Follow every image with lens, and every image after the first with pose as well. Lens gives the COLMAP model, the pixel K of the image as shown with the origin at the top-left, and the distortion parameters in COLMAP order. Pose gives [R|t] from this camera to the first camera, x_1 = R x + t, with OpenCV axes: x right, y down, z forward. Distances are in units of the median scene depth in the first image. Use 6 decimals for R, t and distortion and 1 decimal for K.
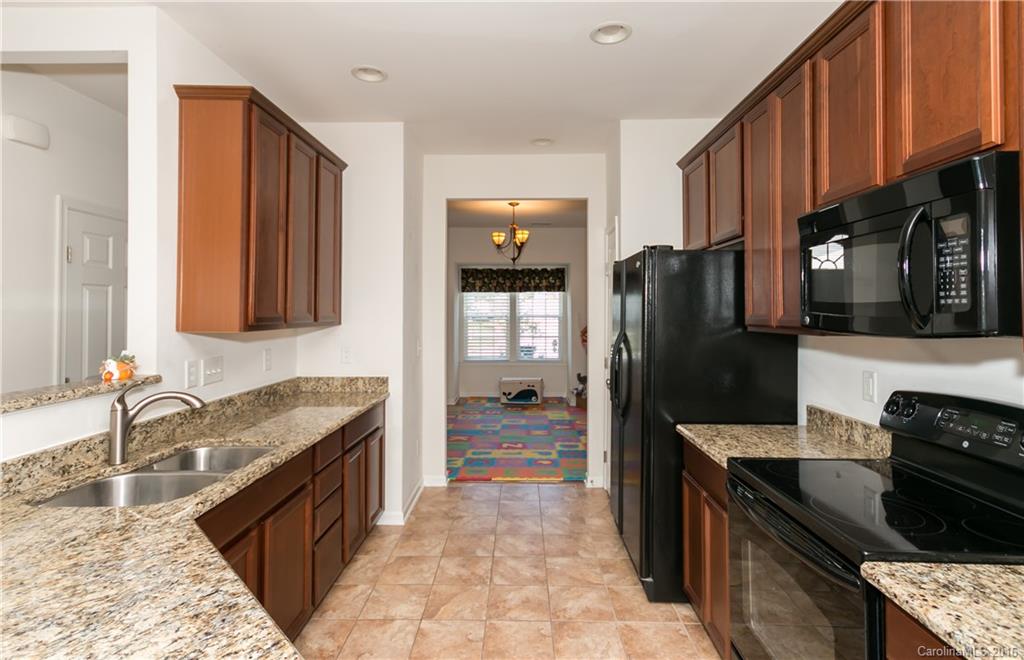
lens RADIAL K [[499.2, 0, 510.5], [0, 499.2, 302.7], [0, 0, 1]] dist [-0.000025, -0.000108]
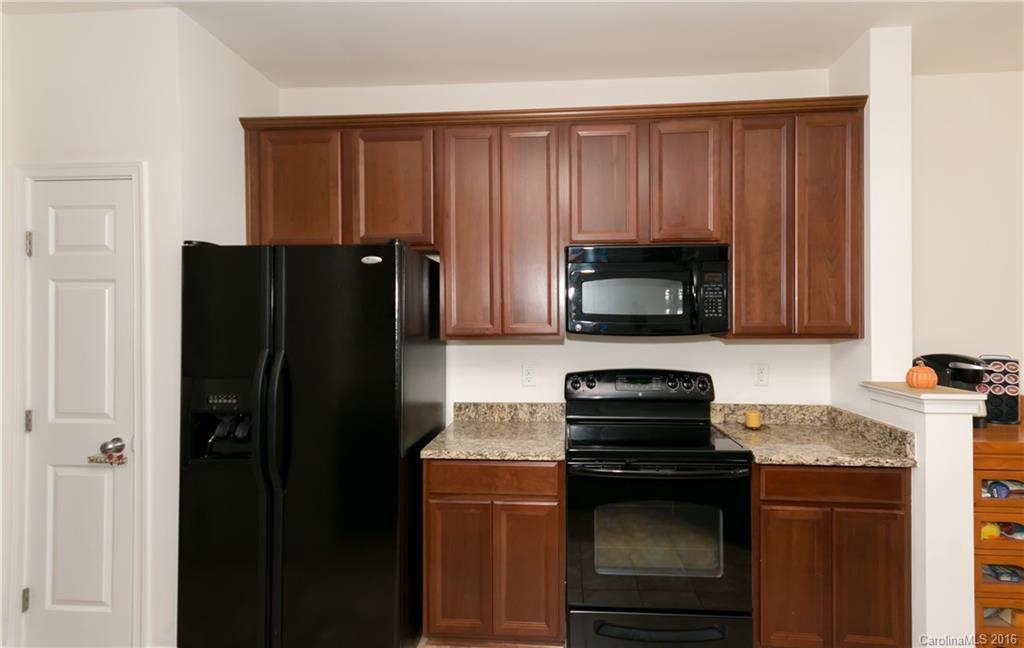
lens RADIAL K [[482.5, 0, 530.0], [0, 482.5, 322.0], [0, 0, 1]] dist [0.000979, 0.000017]
pose [[0.048553, -0.007686, 0.998791, -0.982975], [-0.015234, 0.999848, 0.008435, 0.018278], [-0.998704, -0.015625, 0.048429, 1.549008]]
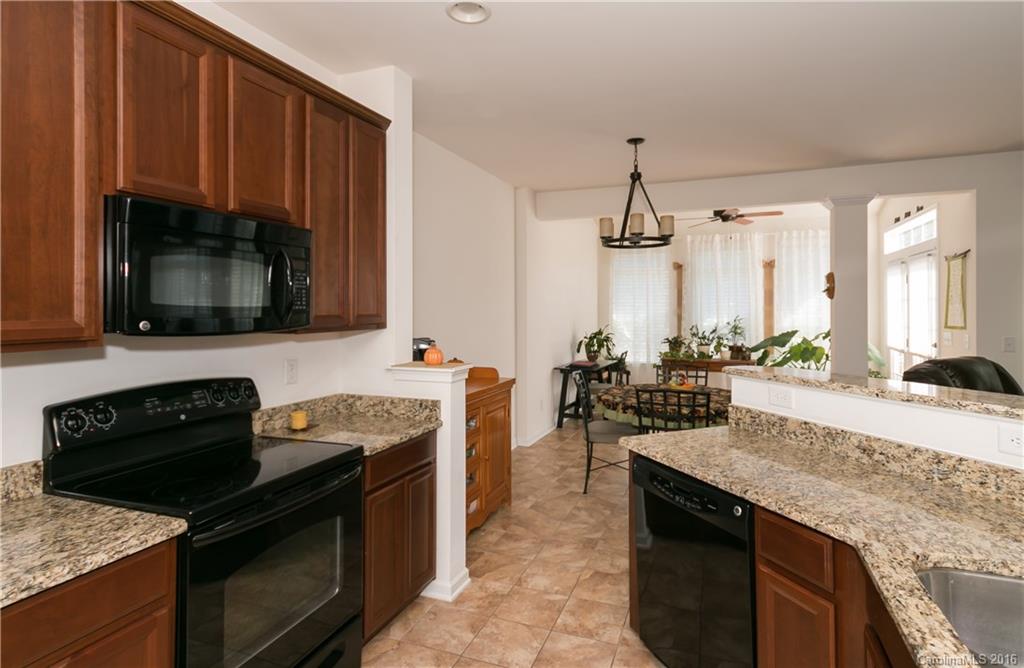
lens RADIAL K [[534.1, 0, 524.7], [0, 534.1, 309.0], [0, 0, 1]] dist [0.001920, 0.000874]
pose [[-0.942834, 0.000423, 0.333262, -0.443218], [-0.005534, 0.999841, -0.016925, 0.028158], [-0.333216, -0.017802, -0.942682, 2.365251]]
